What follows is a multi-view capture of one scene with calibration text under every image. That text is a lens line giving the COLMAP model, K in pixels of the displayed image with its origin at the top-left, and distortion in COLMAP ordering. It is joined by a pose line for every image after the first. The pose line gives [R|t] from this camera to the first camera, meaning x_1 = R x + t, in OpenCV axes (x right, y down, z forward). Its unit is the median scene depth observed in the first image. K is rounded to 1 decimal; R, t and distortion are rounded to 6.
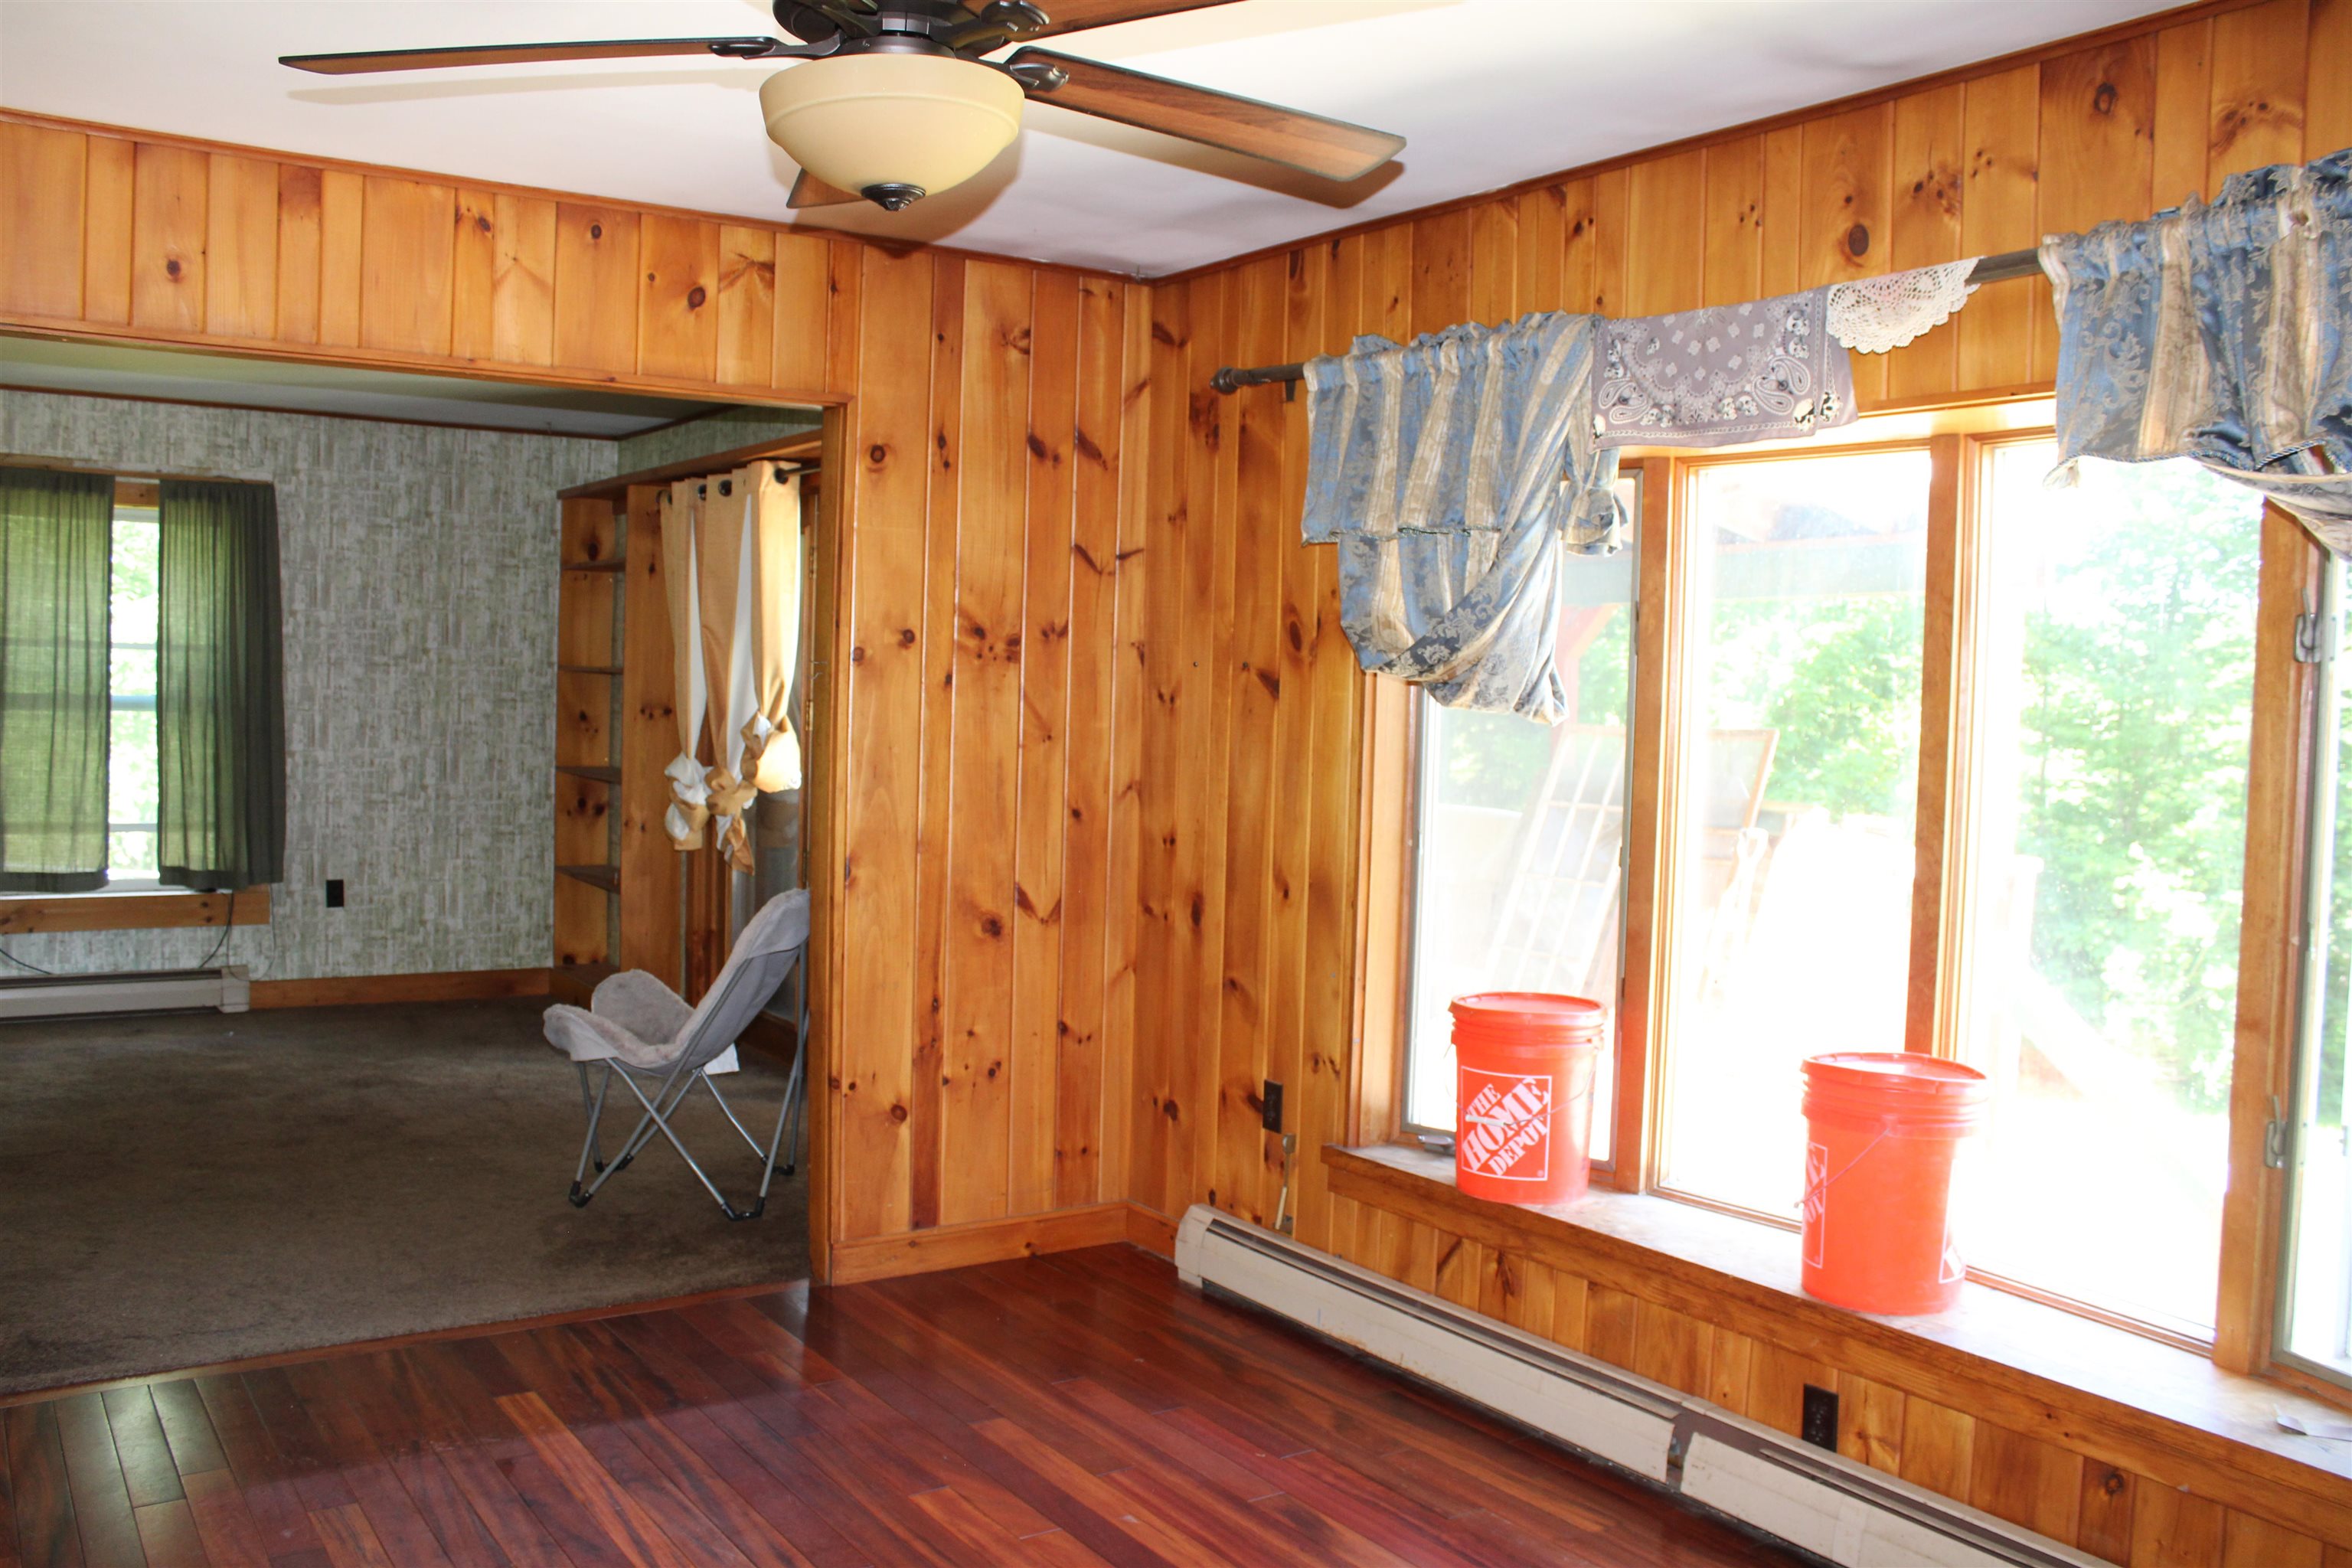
lens RADIAL K [[1949.2, 0, 1173.7], [0, 1949.2, 788.5], [0, 0, 1]] dist [-0.162732, 0.138026]
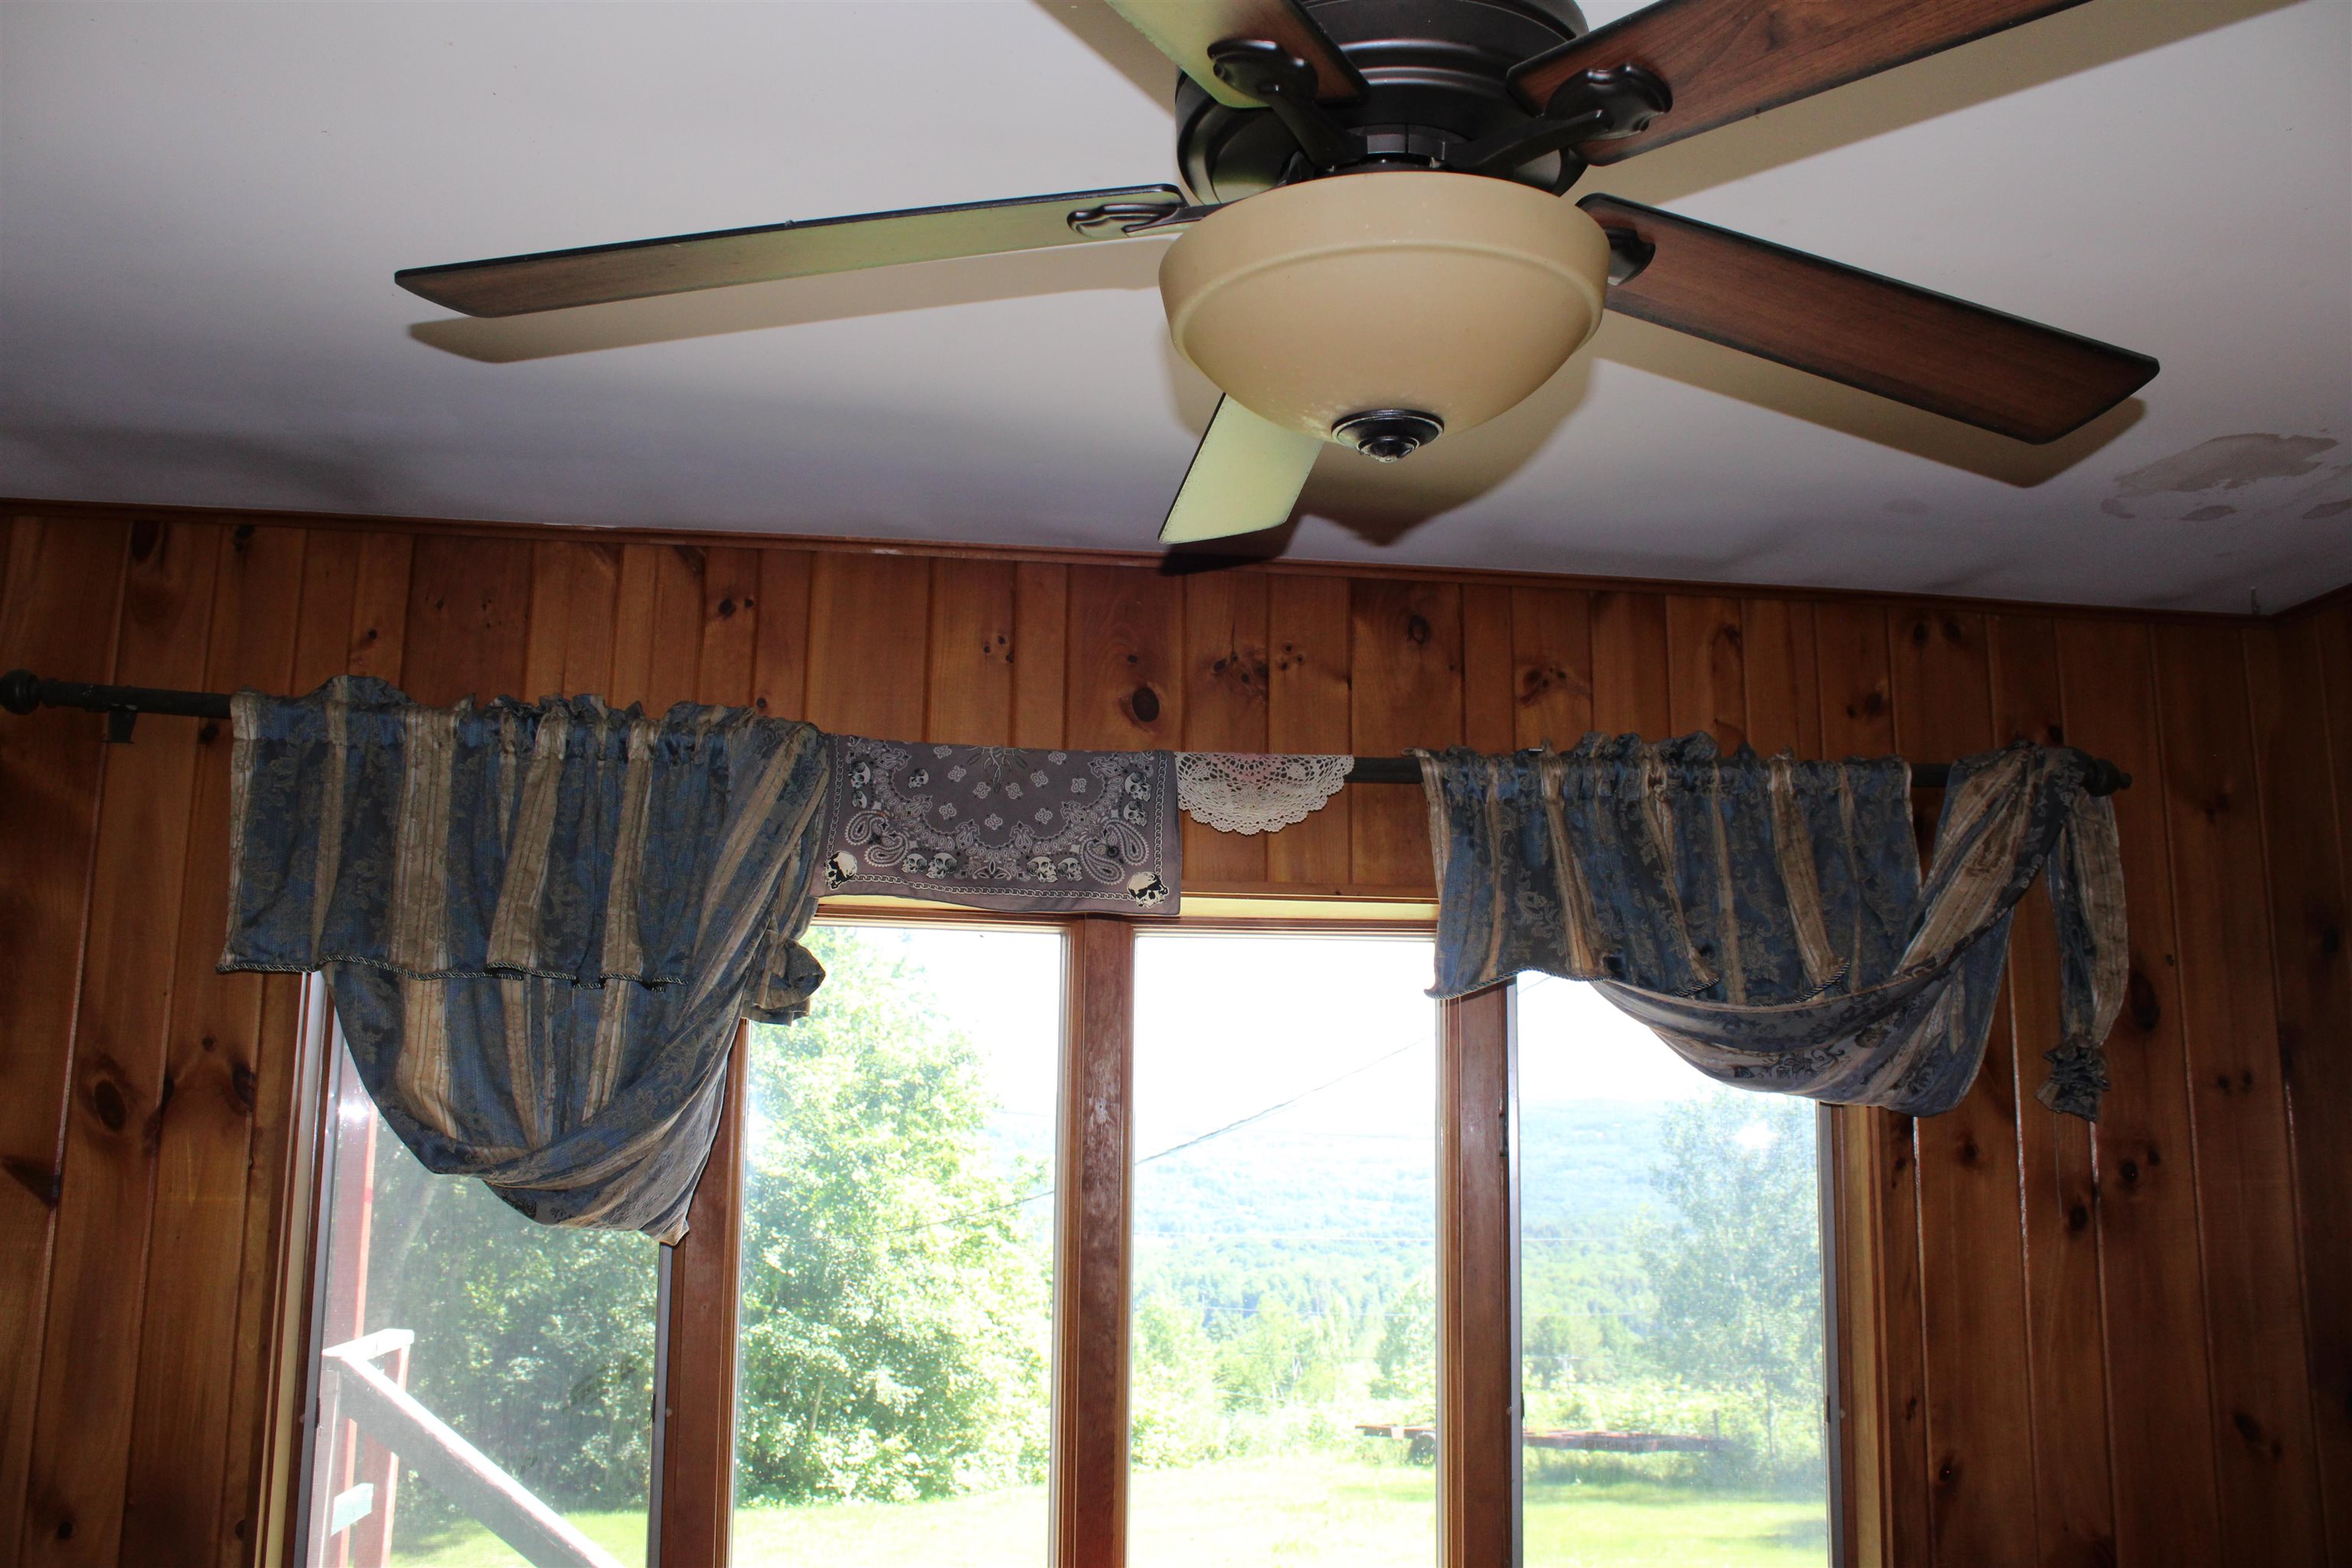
lens RADIAL K [[1949.2, 0, 1172.8], [0, 1949.2, 782.7], [0, 0, 1]] dist [-0.162732, 0.138026]
pose [[0.451601, 0.148491, 0.879777, -0.462613], [0.047653, 0.980632, -0.189975, -0.067617], [-0.890946, 0.127717, 0.435778, 0.564248]]
